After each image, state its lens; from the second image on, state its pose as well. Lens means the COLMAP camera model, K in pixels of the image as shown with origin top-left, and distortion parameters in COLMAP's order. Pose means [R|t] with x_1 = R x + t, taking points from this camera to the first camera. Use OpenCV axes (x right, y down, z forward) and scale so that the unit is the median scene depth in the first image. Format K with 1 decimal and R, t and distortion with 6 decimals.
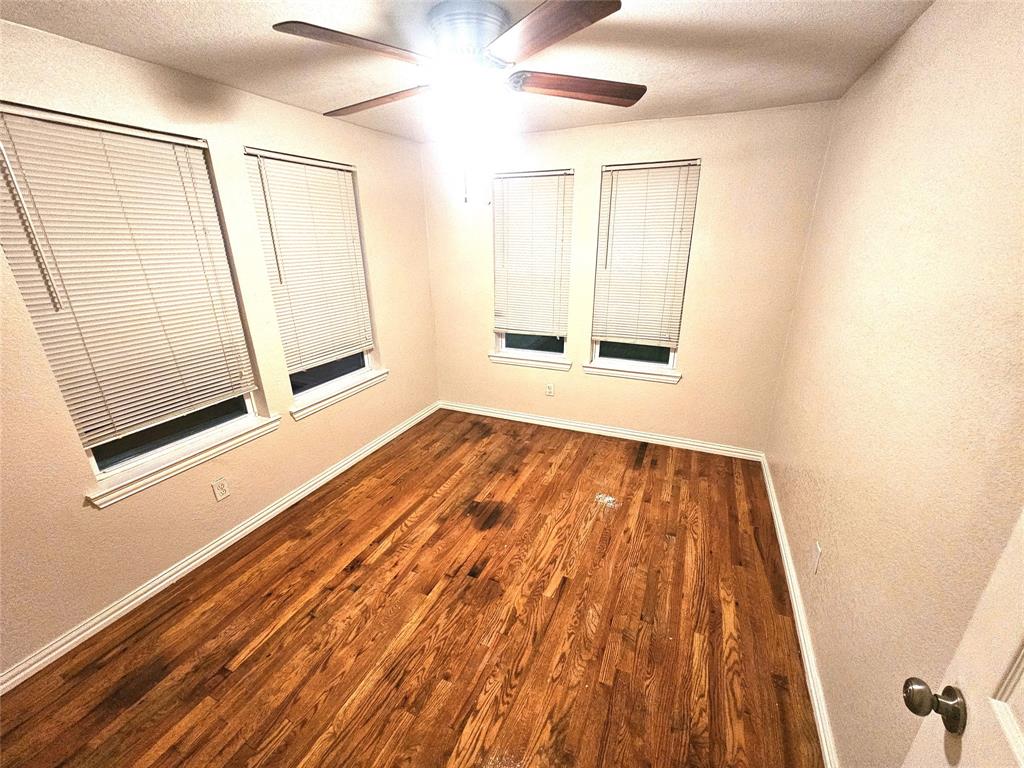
lens RADIAL K [[422.5, 0, 510.2], [0, 422.5, 385.8], [0, 0, 1]] dist [0.001128, -0.000940]
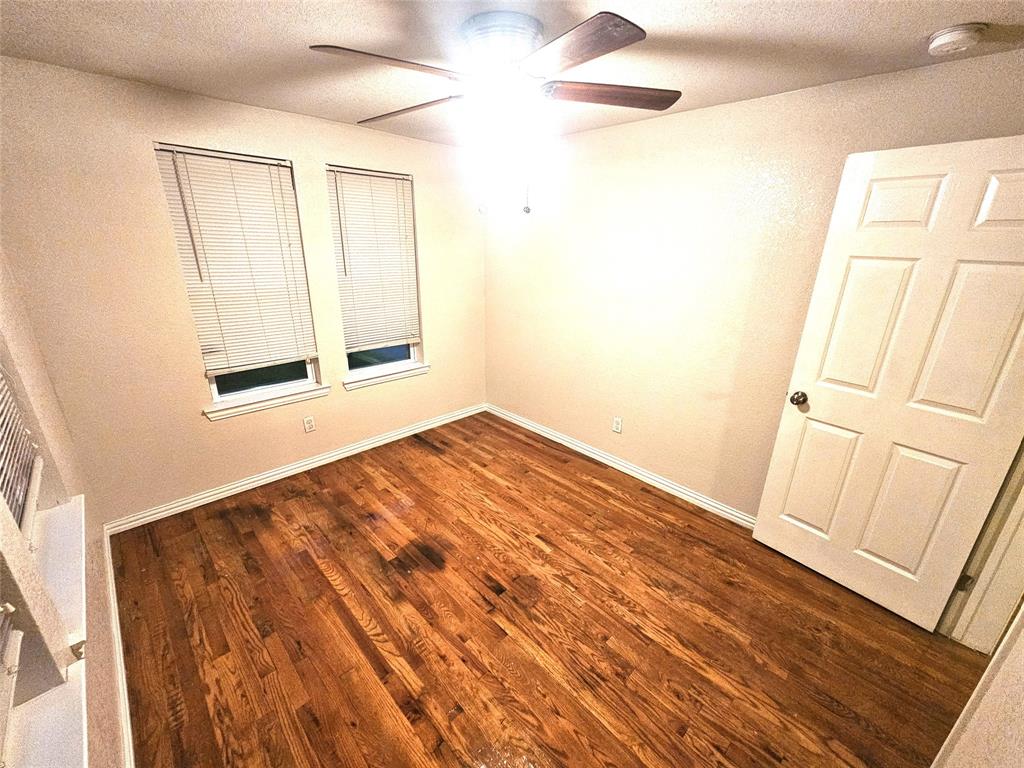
lens RADIAL K [[422.5, 0, 518.3], [0, 422.5, 386.9], [0, 0, 1]] dist [0.001128, -0.000940]
pose [[0.376475, -0.287963, 0.880536, -0.771037], [0.287361, 0.939883, 0.184509, -0.159235], [-0.880732, 0.183569, 0.436592, 0.439309]]
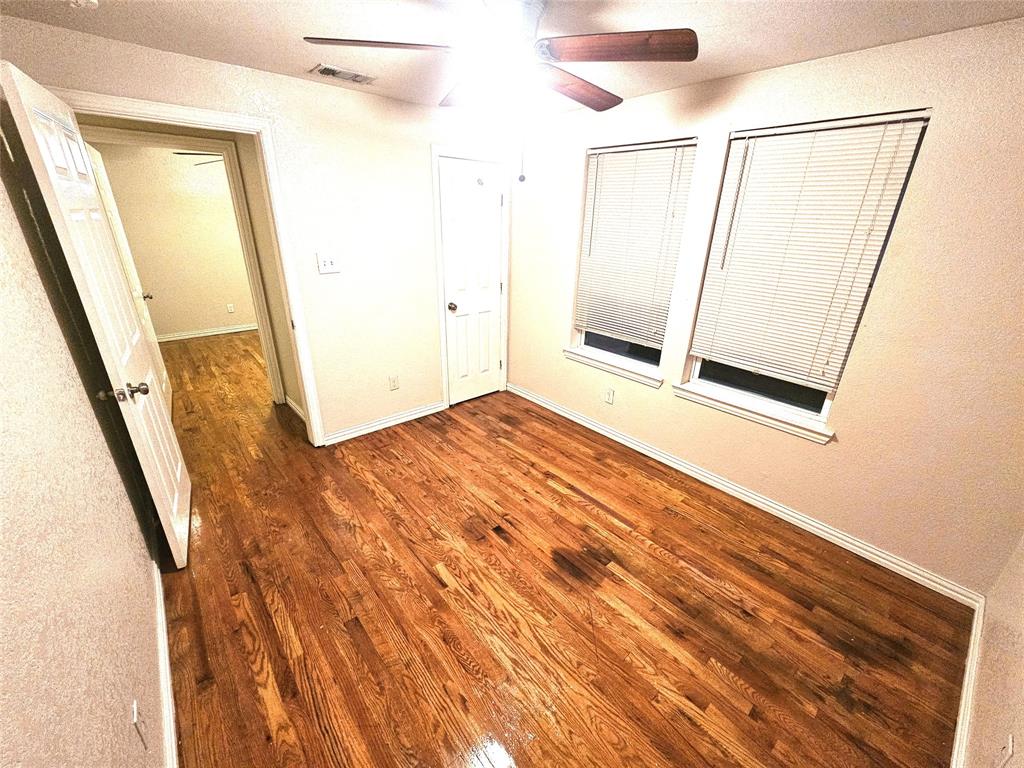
lens RADIAL K [[422.5, 0, 519.7], [0, 422.5, 388.6], [0, 0, 1]] dist [0.001128, -0.000940]
pose [[-0.425076, 0.339456, -0.839095, 0.667803], [-0.324020, 0.808519, 0.491232, -0.397127], [0.845175, 0.480695, -0.233691, 1.099526]]
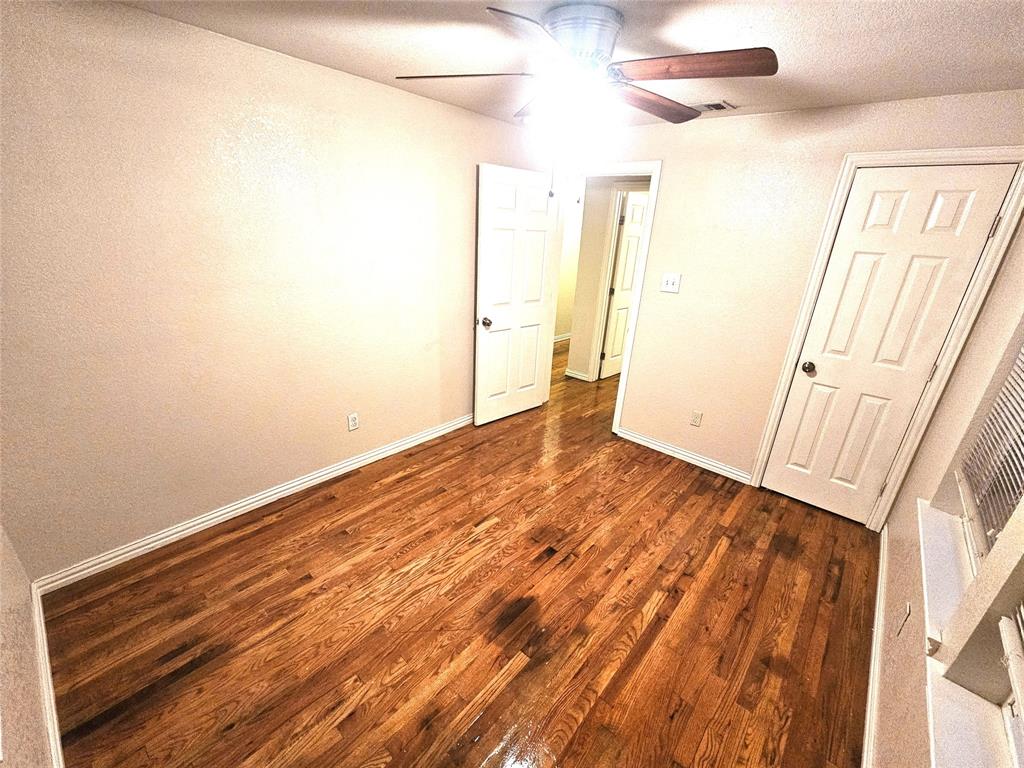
lens RADIAL K [[422.5, 0, 509.3], [0, 422.5, 391.7], [0, 0, 1]] dist [0.001128, -0.000940]
pose [[-0.949592, -0.151647, 0.274370, -0.210691], [0.063680, 0.763657, 0.642474, -0.538753], [-0.306954, 0.627560, -0.715506, 1.502631]]
